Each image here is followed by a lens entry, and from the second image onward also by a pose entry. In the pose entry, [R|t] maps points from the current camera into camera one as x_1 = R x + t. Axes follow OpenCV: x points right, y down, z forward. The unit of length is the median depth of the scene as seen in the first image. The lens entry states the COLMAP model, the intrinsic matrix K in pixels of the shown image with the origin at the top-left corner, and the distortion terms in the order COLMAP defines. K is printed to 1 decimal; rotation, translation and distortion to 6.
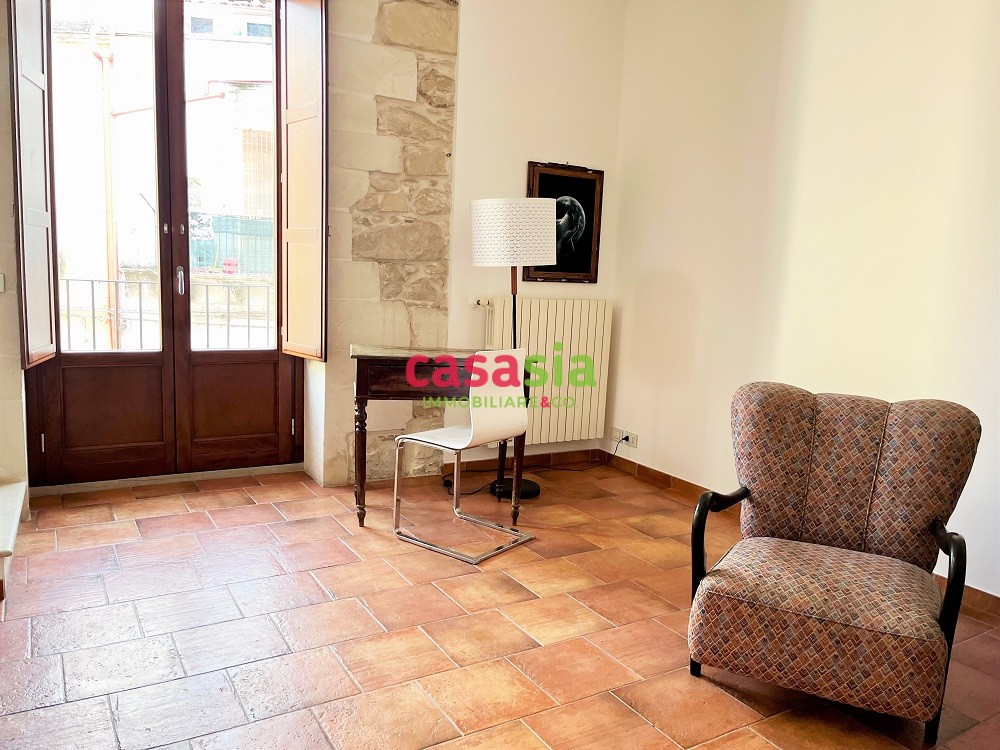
lens RADIAL K [[763.7, 0, 502.2], [0, 763.7, 379.8], [0, 0, 1]] dist [0.062687, -0.086079]
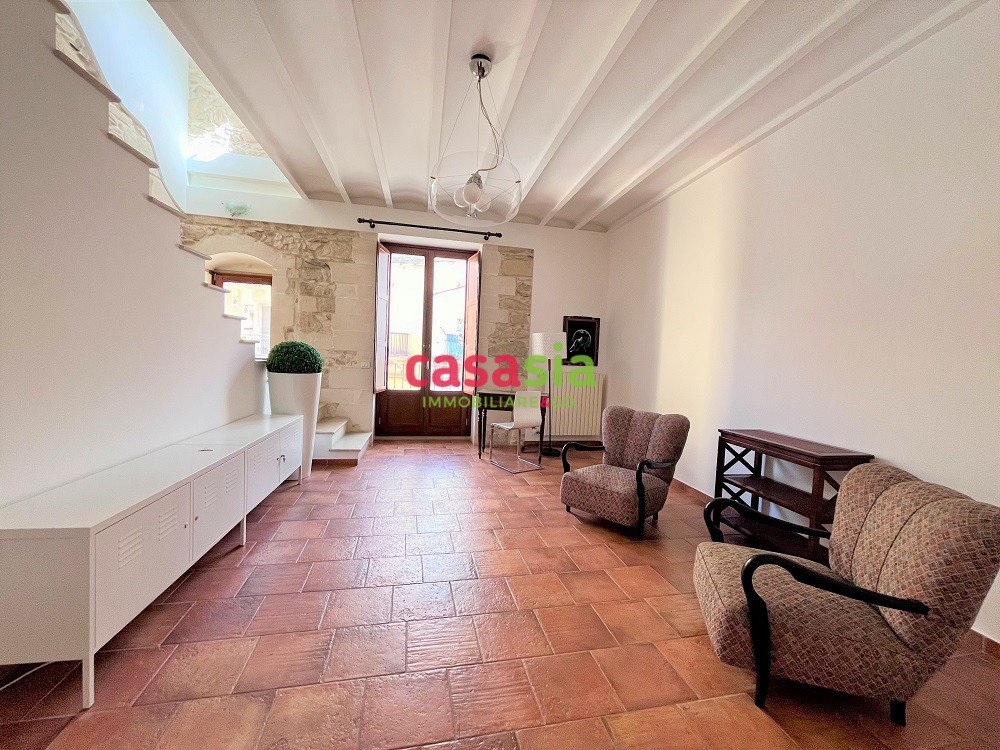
lens RADIAL K [[406.6, 0, 495.0], [0, 406.6, 373.1], [0, 0, 1]] dist [-0.002403, 0.000587]
pose [[0.946636, 0.013098, -0.322040, 0.267408], [-0.047518, 0.993927, -0.099255, 0.032978], [0.318784, 0.109261, 0.941509, -0.272630]]
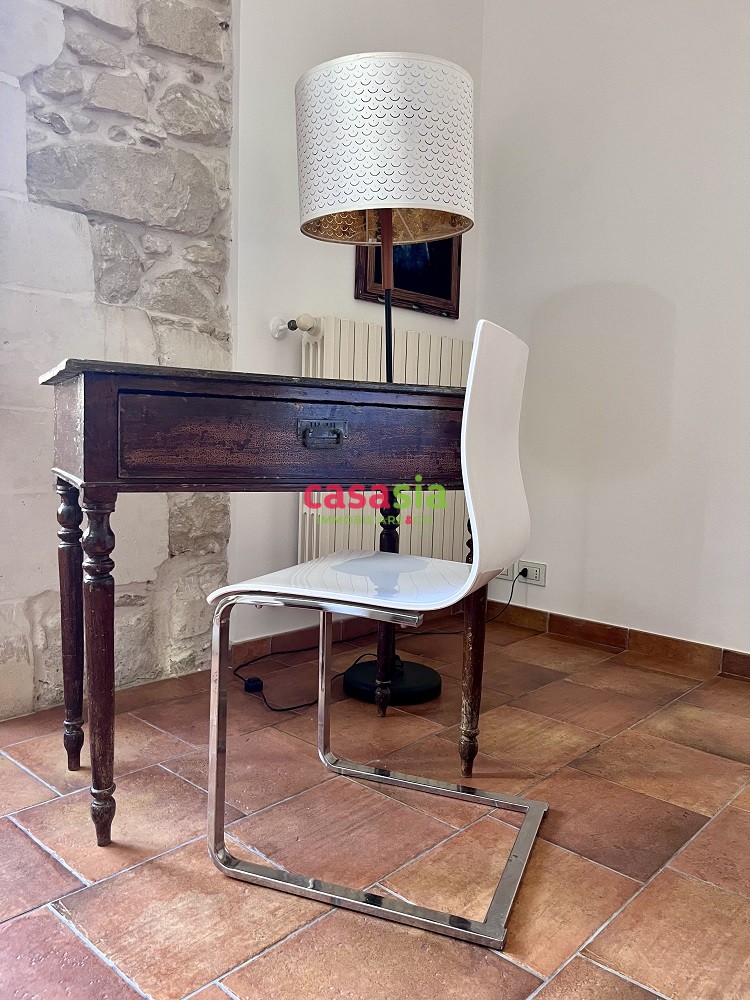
lens RADIAL K [[763.7, 0, 374.2], [0, 763.7, 506.8], [0, 0, 1]] dist [0.062687, -0.086079]
pose [[0.959234, -0.042141, 0.279455, -0.136791], [0.051743, 0.998293, -0.027070, 0.041007], [-0.277837, 0.040427, 0.959777, 0.528620]]
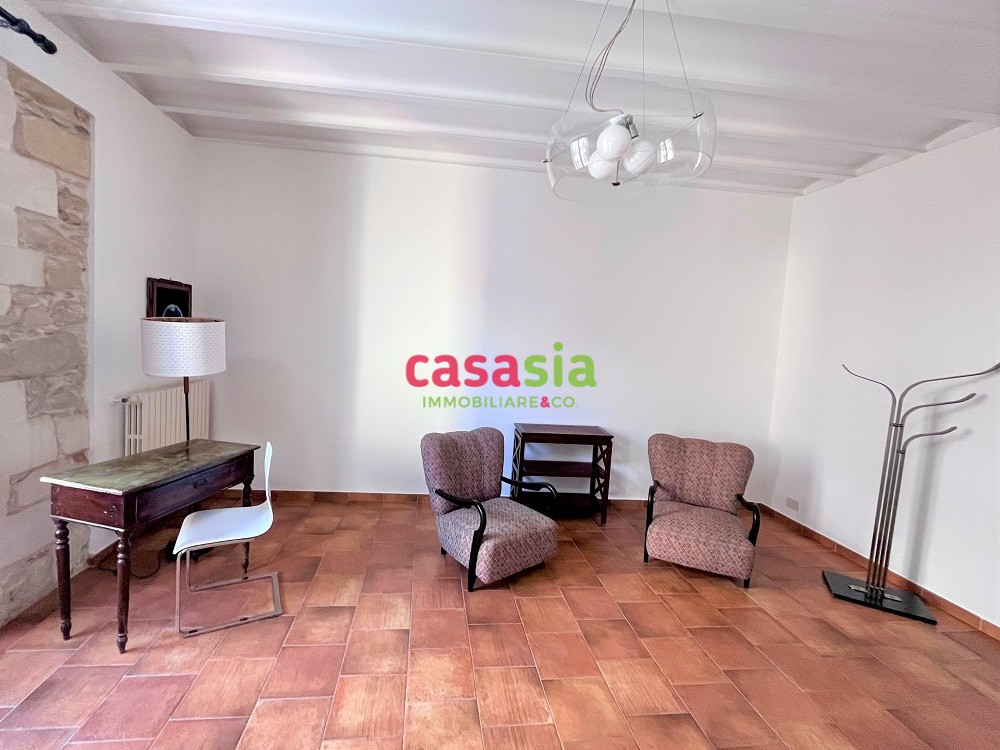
lens RADIAL K [[431.8, 0, 480.9], [0, 431.8, 358.5], [0, 0, 1]] dist [-0.000525, -0.000846]
pose [[0.408379, -0.077443, 0.909522, -0.418941], [0.083655, 0.995377, 0.047191, -0.160325], [-0.908971, 0.056814, 0.412969, 0.274837]]
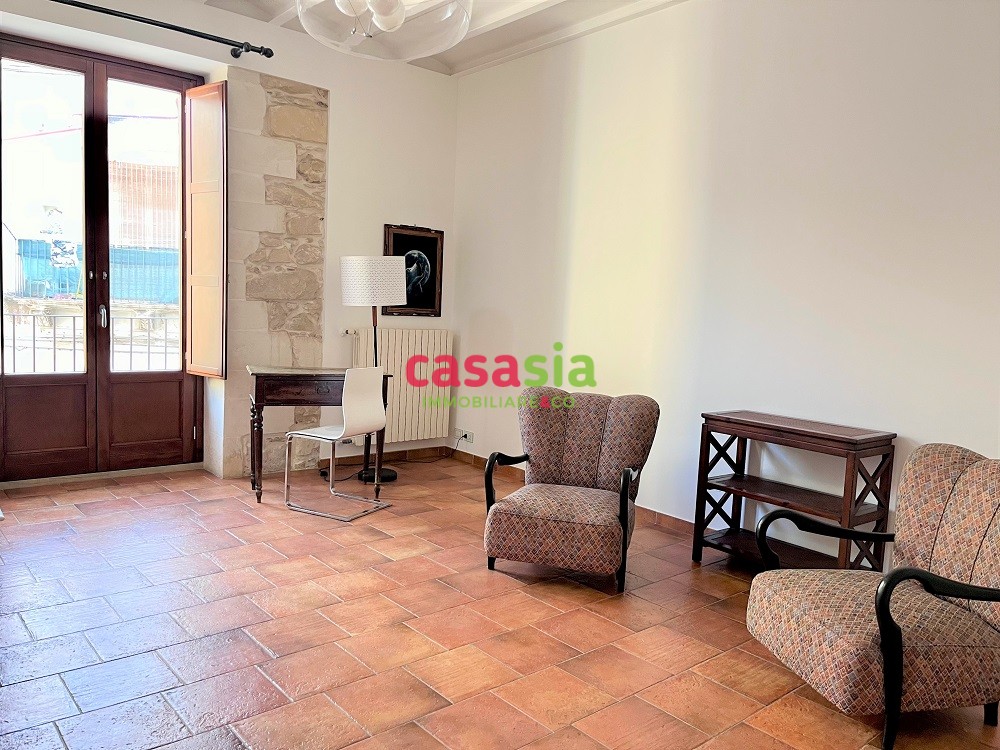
lens RADIAL K [[763.7, 0, 503.4], [0, 763.7, 375.6], [0, 0, 1]] dist [0.062687, -0.086079]
pose [[0.984610, -0.013288, 0.174262, 0.002841], [0.019236, 0.999287, -0.032485, 0.020433], [-0.173707, 0.035337, 0.984163, -0.336637]]
